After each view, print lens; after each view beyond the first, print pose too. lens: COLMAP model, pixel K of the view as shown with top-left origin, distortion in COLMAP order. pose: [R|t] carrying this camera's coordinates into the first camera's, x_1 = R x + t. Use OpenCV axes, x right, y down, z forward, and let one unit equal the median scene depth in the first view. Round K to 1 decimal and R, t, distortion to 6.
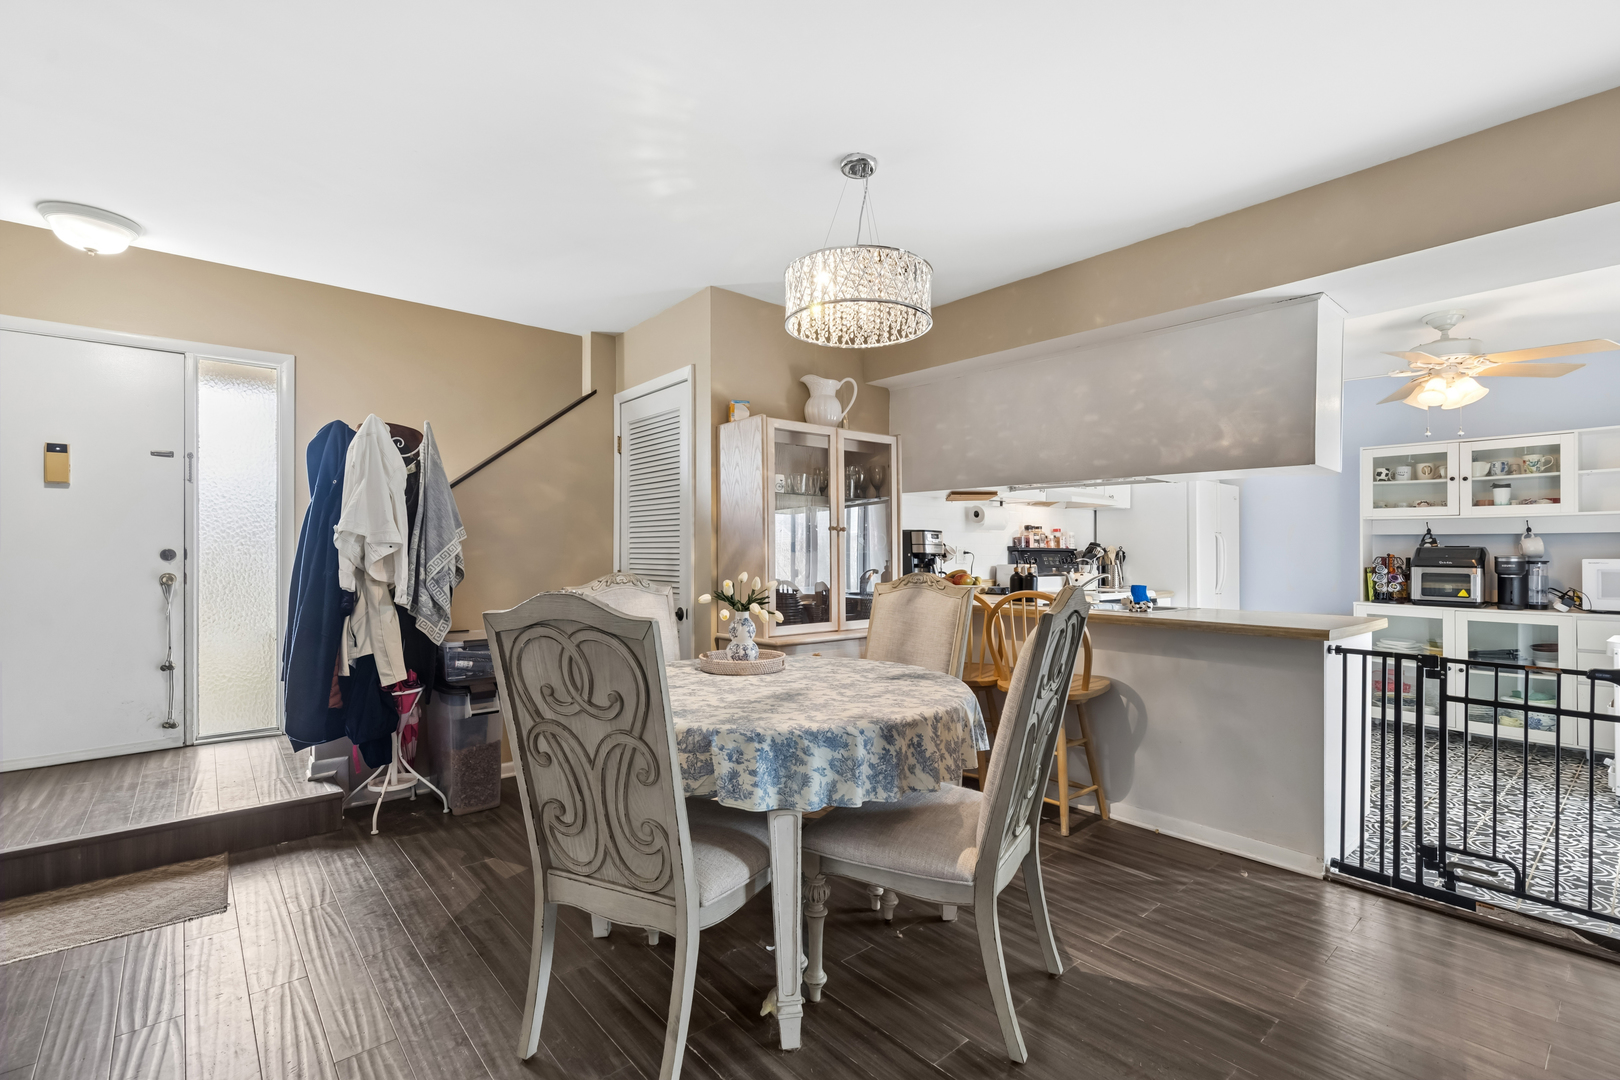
lens RADIAL K [[739.5, 0, 806.7], [0, 739.5, 547.7], [0, 0, 1]] dist [0.010068, -0.002757]
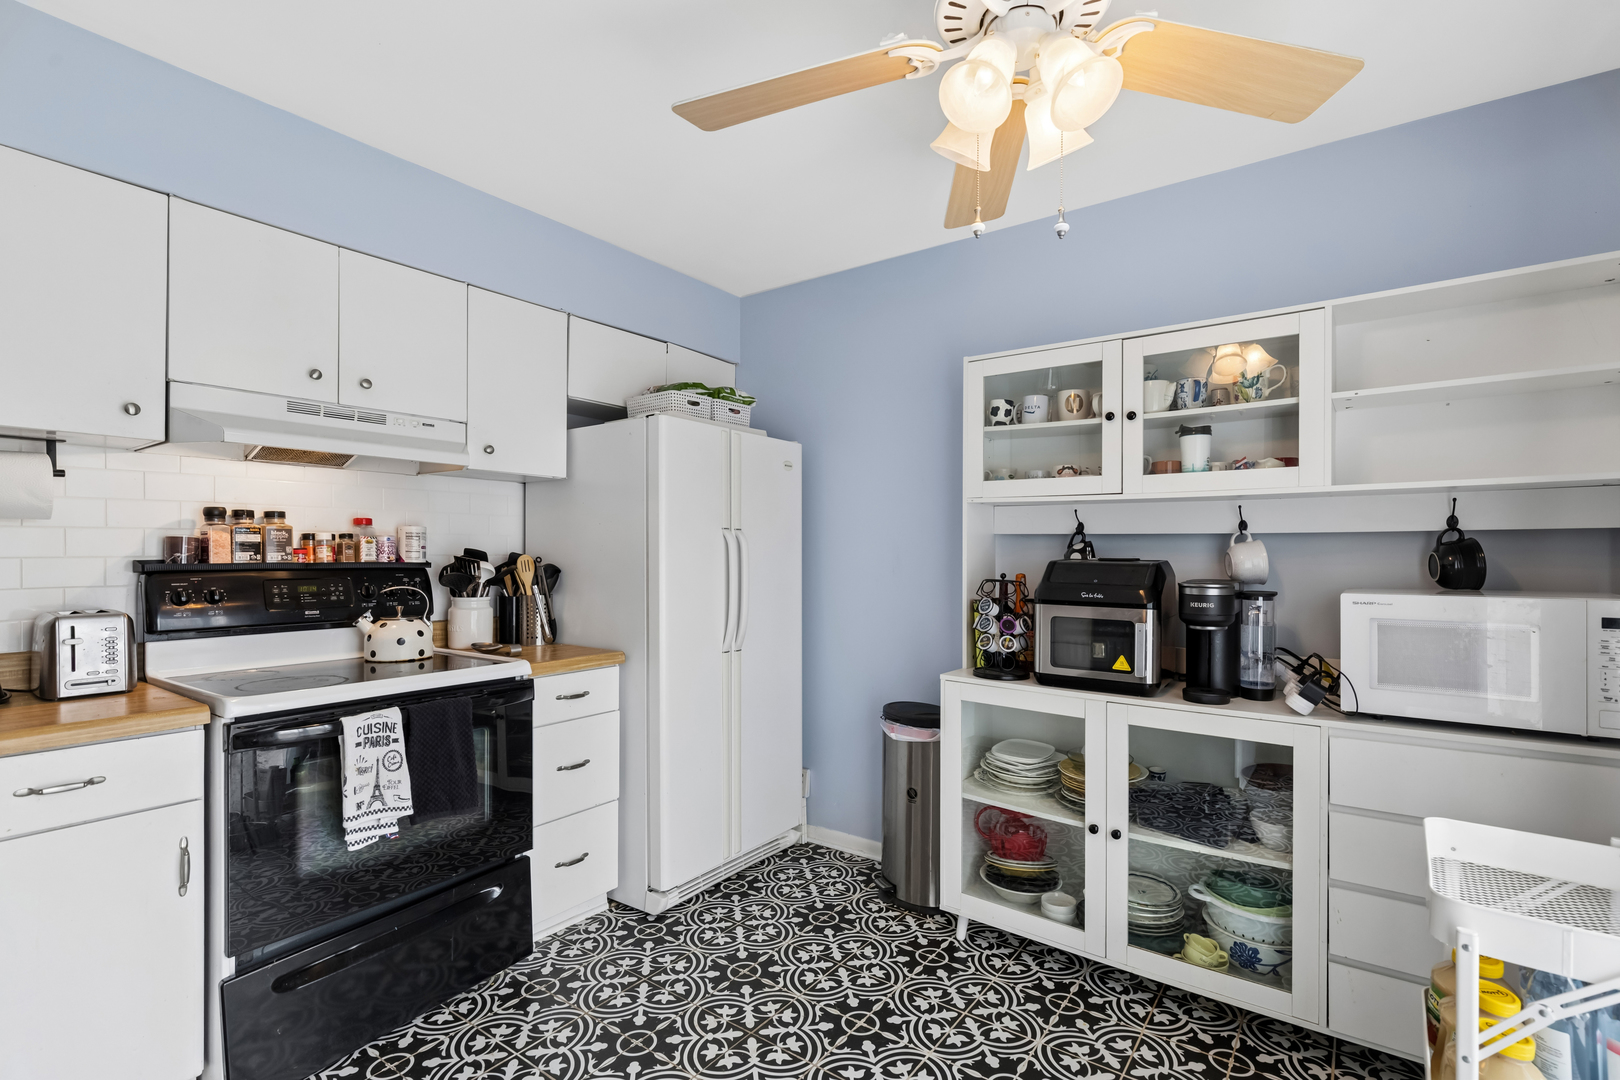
lens RADIAL K [[765.7, 0, 809.2], [0, 765.7, 554.6], [0, 0, 1]] dist [0.000078, 0.000291]
pose [[0.972585, -0.002996, 0.232527, 0.774064], [-0.000289, 0.999901, 0.014094, -0.015856], [-0.232546, -0.013774, 0.972488, 0.776675]]
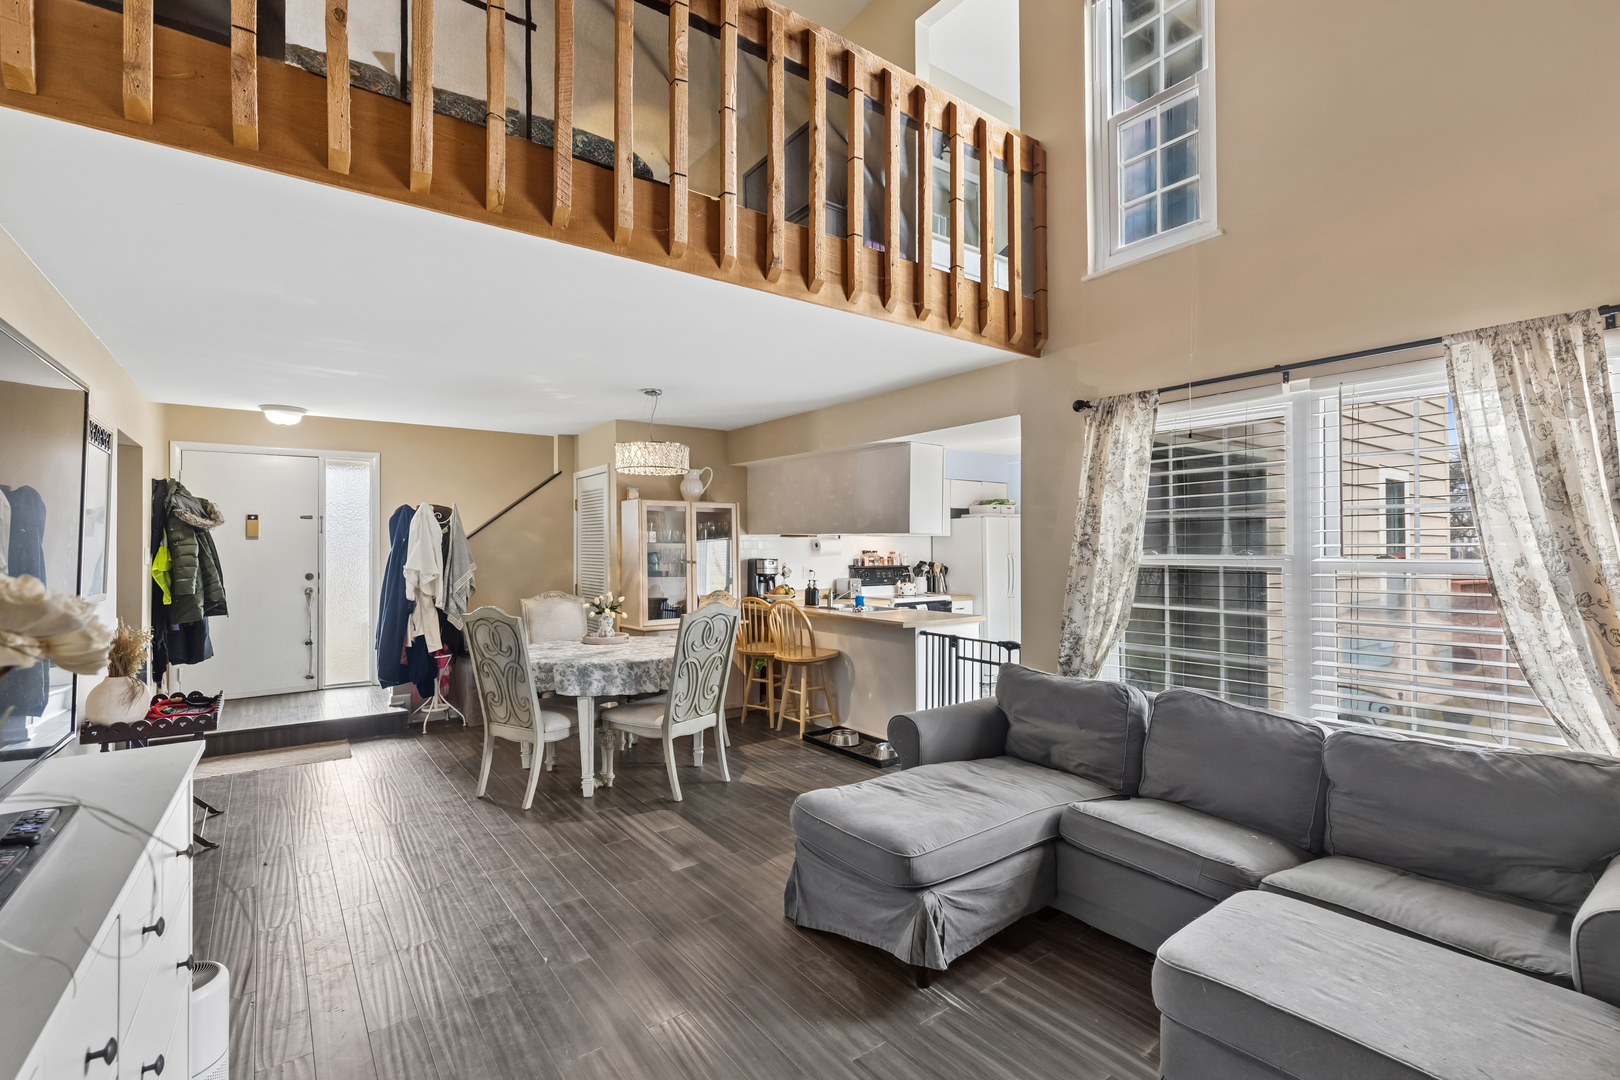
lens RADIAL K [[739.5, 0, 805.1], [0, 739.5, 534.0], [0, 0, 1]] dist [0.010068, -0.002757]
pose [[0.997512, -0.005574, -0.070280, 0.426667], [0.004878, 0.999937, -0.010064, -0.072222], [0.070332, 0.009696, 0.997477, -0.670819]]
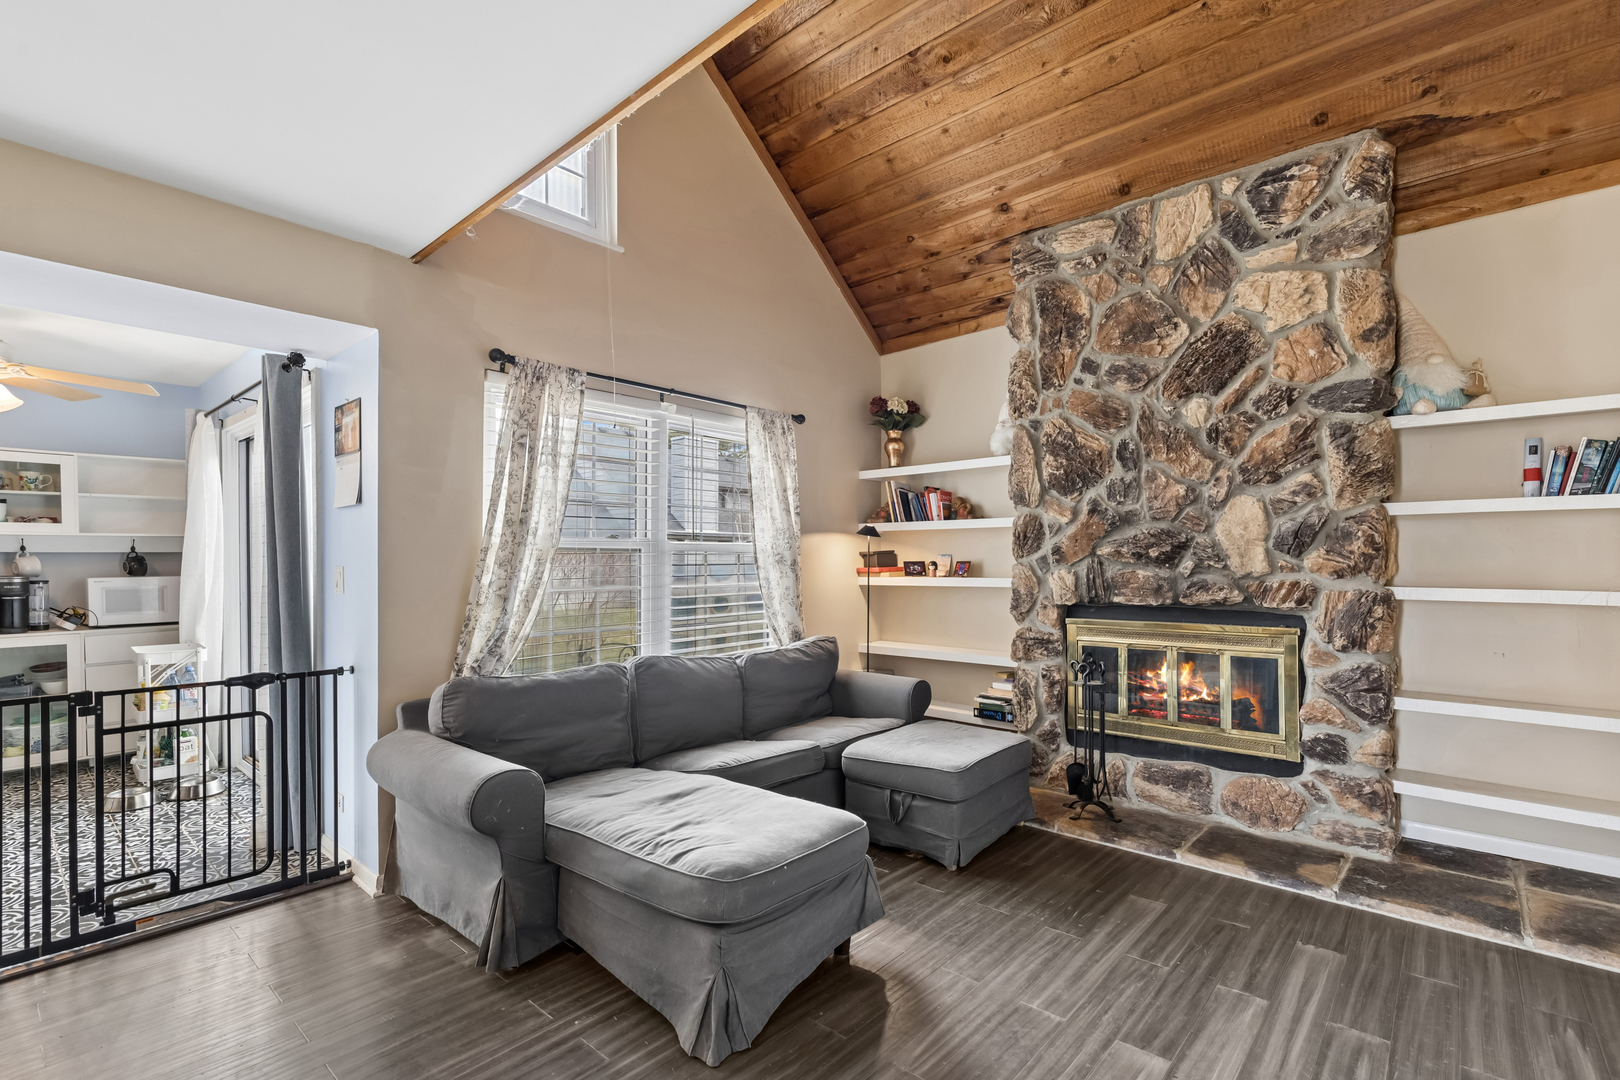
lens RADIAL K [[739.5, 0, 834.7], [0, 739.5, 567.1], [0, 0, 1]] dist [0.010068, -0.002757]
pose [[-0.165152, -0.014715, 0.986158, -0.203286], [-0.007355, 0.999879, 0.013688, -0.027276], [-0.986241, -0.004993, -0.165240, 0.165034]]
